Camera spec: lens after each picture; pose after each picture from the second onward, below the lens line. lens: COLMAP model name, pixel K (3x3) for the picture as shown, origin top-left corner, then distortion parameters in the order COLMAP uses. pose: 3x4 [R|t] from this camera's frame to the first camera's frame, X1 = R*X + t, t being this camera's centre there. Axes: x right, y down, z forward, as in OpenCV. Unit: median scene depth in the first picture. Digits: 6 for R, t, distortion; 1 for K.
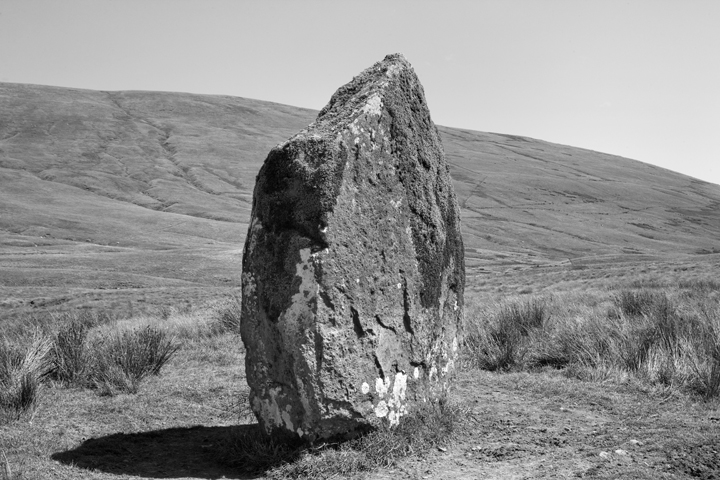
lens RADIAL K [[909.8, 0, 390.8], [0, 909.8, 248.5], [0, 0, 1]] dist [0.050981, 0.096550]
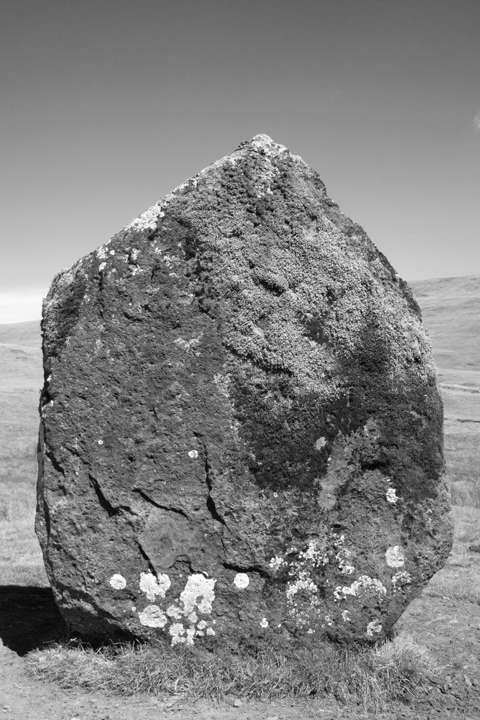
lens RADIAL K [[870.6, 0, 229.4], [0, 870.6, 363.6], [0, 0, 1]] dist [0.060414, 0.050671]
pose [[0.471675, -0.022183, -0.881493, 0.663668], [-0.018591, 0.999211, -0.035093, -0.008024], [0.881576, 0.032941, 0.470890, 0.710902]]
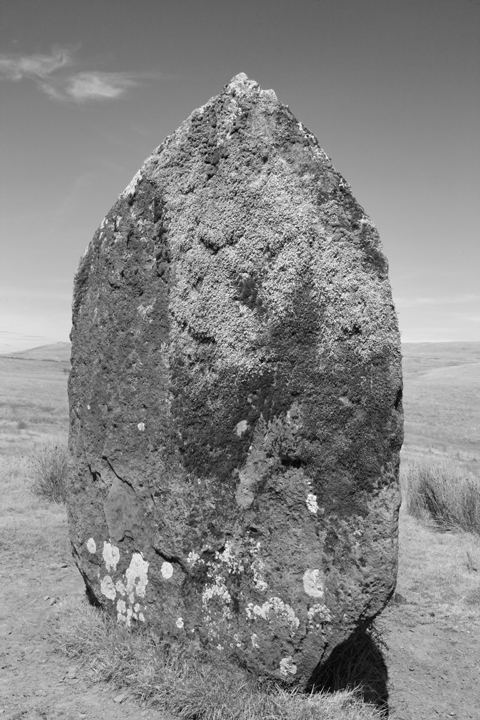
lens RADIAL K [[766.8, 0, 230.4], [0, 766.8, 362.3], [0, 0, 1]] dist [0.009421, 0.172076]
pose [[-0.237766, -0.023310, -0.971043, 0.580097], [-0.077592, 0.996973, -0.004934, -0.010745], [0.968218, 0.074172, -0.238855, 1.236271]]
